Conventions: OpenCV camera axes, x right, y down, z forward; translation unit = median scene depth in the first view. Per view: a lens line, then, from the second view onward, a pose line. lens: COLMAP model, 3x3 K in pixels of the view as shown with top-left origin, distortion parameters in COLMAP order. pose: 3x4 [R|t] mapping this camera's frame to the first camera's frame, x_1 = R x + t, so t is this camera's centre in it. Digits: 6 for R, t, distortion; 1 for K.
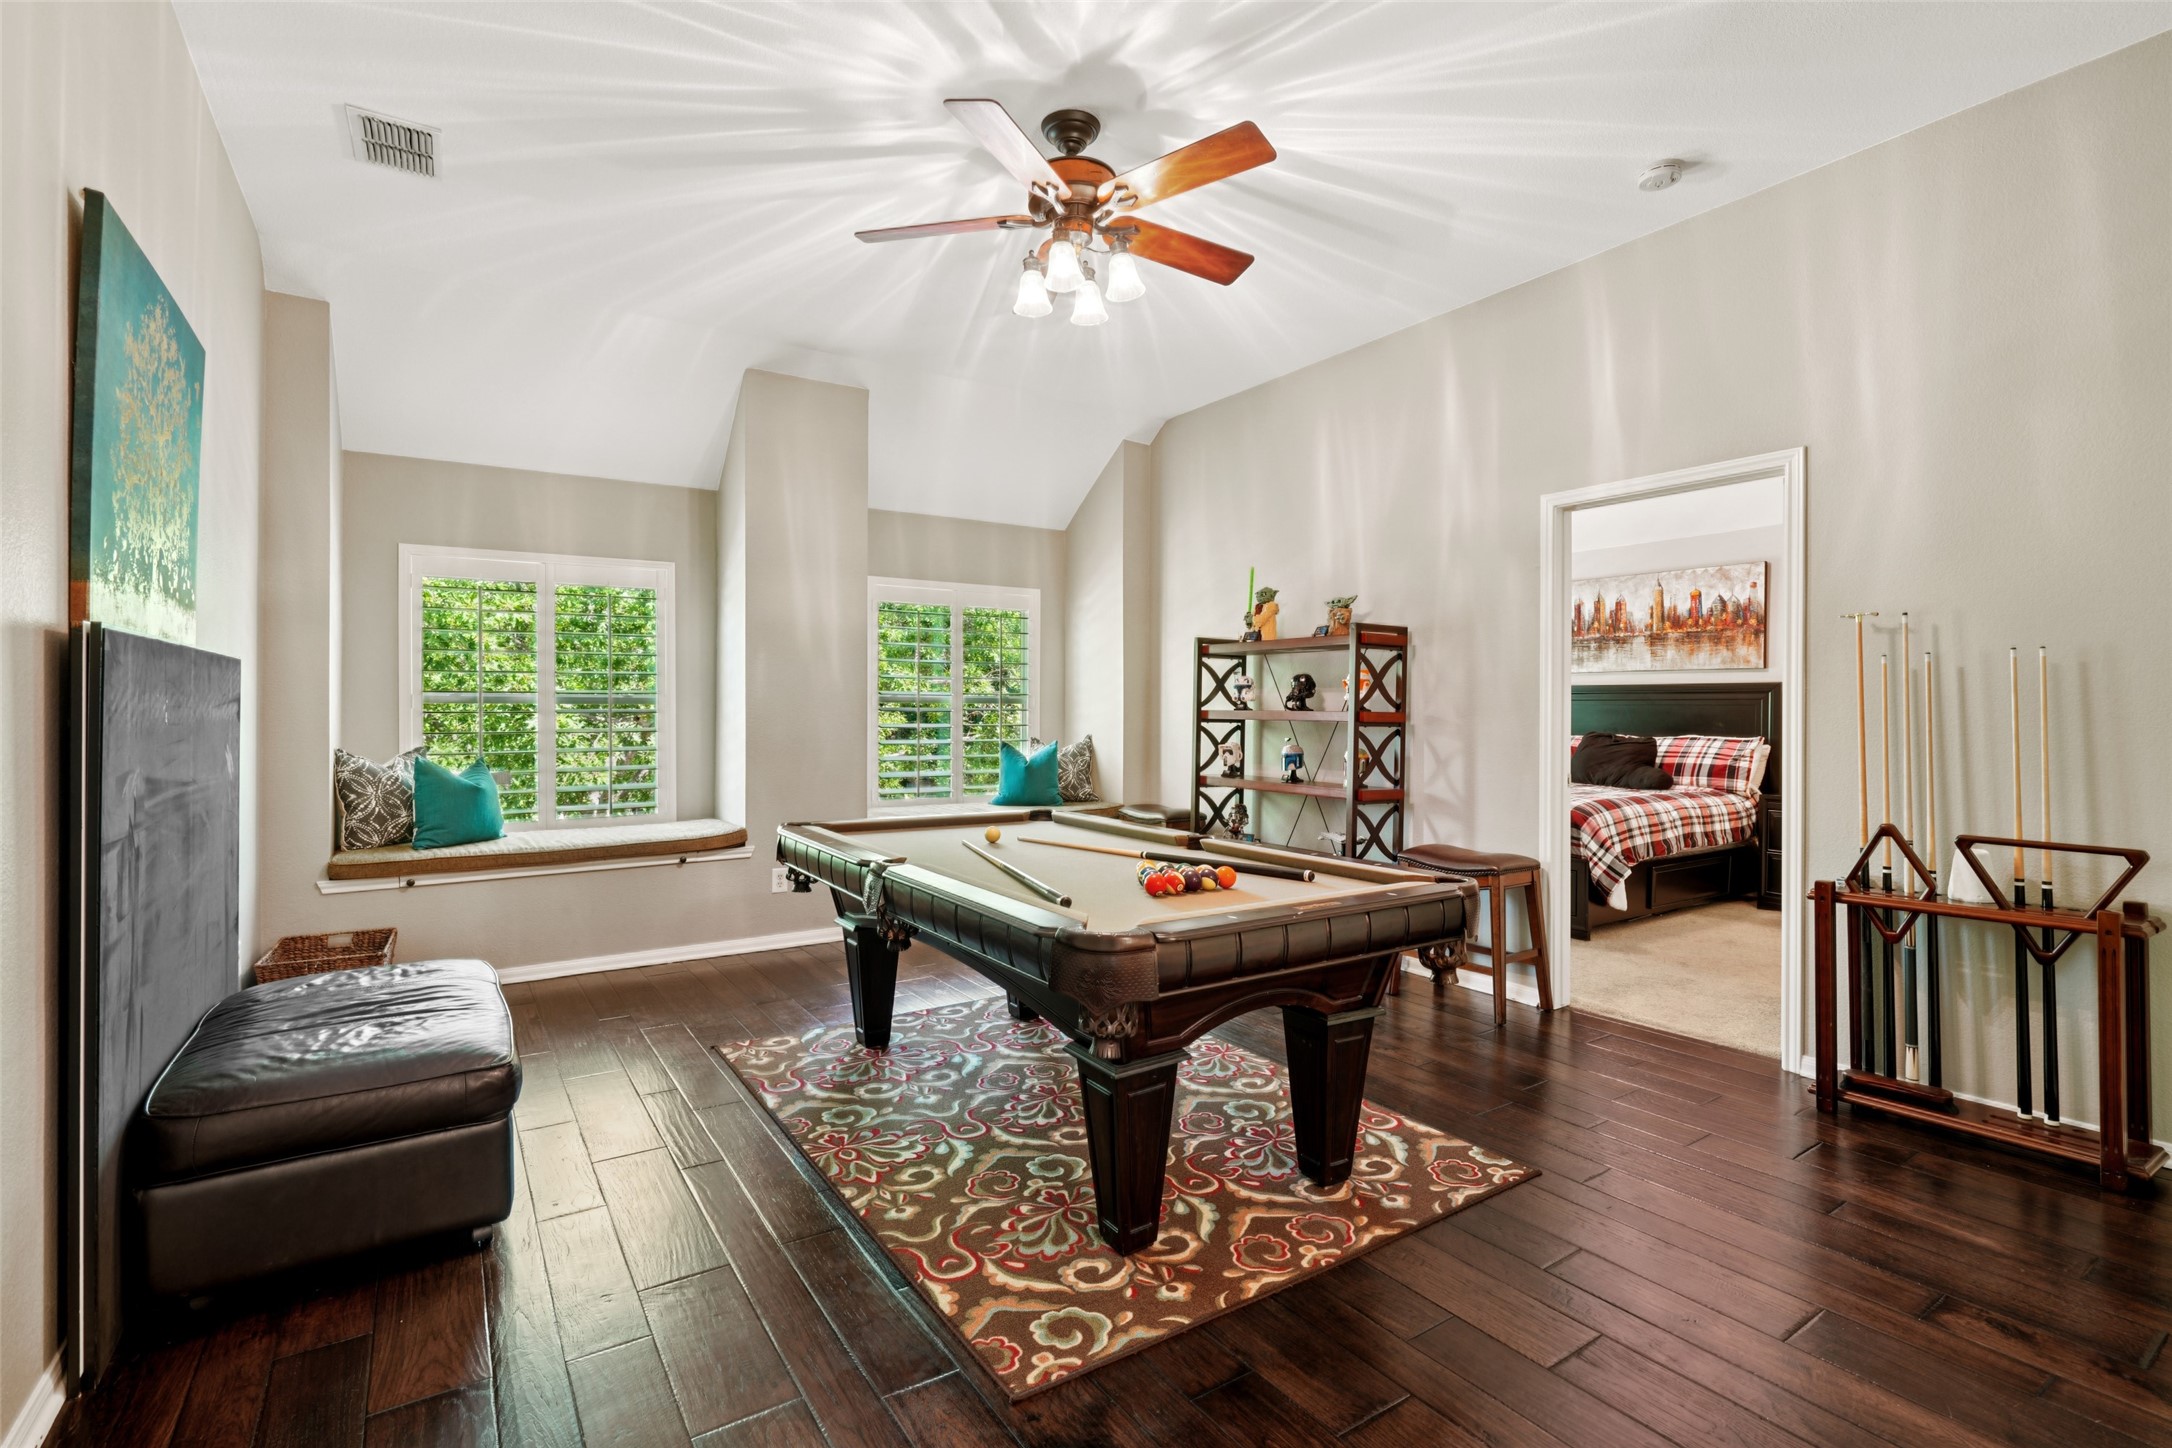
lens RADIAL K [[996.4, 0, 1089.4], [0, 996.4, 713.1], [0, 0, 1]] dist [-0.002380, 0.002116]
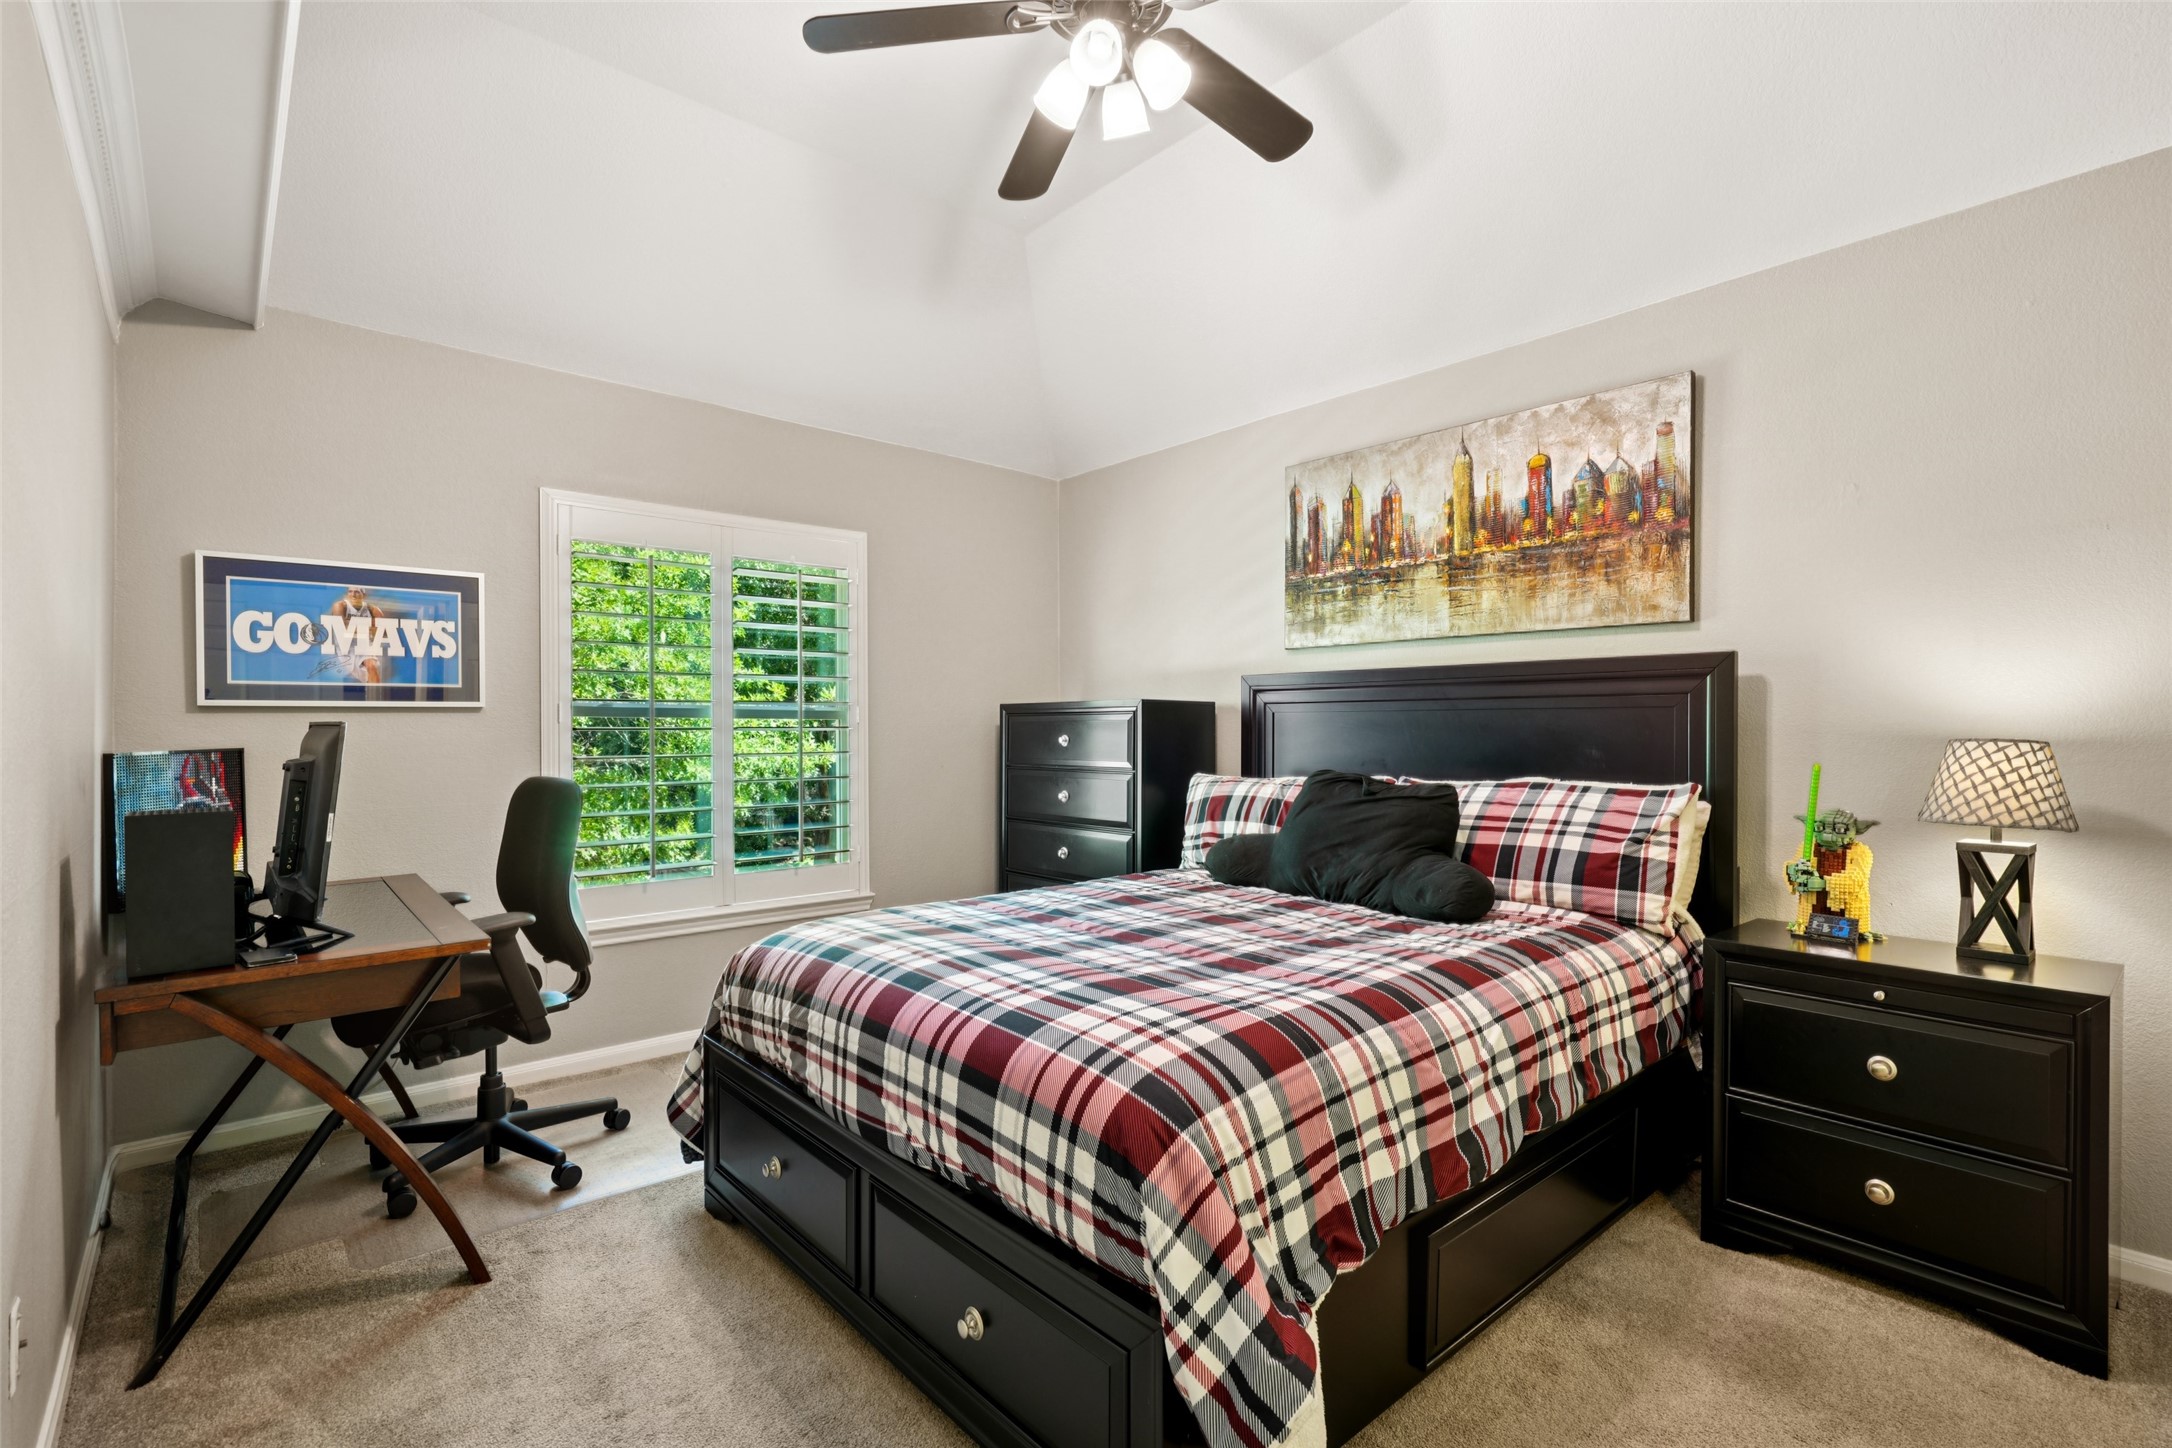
lens RADIAL K [[996.4, 0, 1083.5], [0, 996.4, 729.5], [0, 0, 1]] dist [-0.002380, 0.002116]
pose [[0.991534, -0.008166, 0.129587, 0.354598], [0.008281, 0.999966, -0.000347, -0.000139], [-0.129579, 0.001418, 0.991568, 0.596020]]
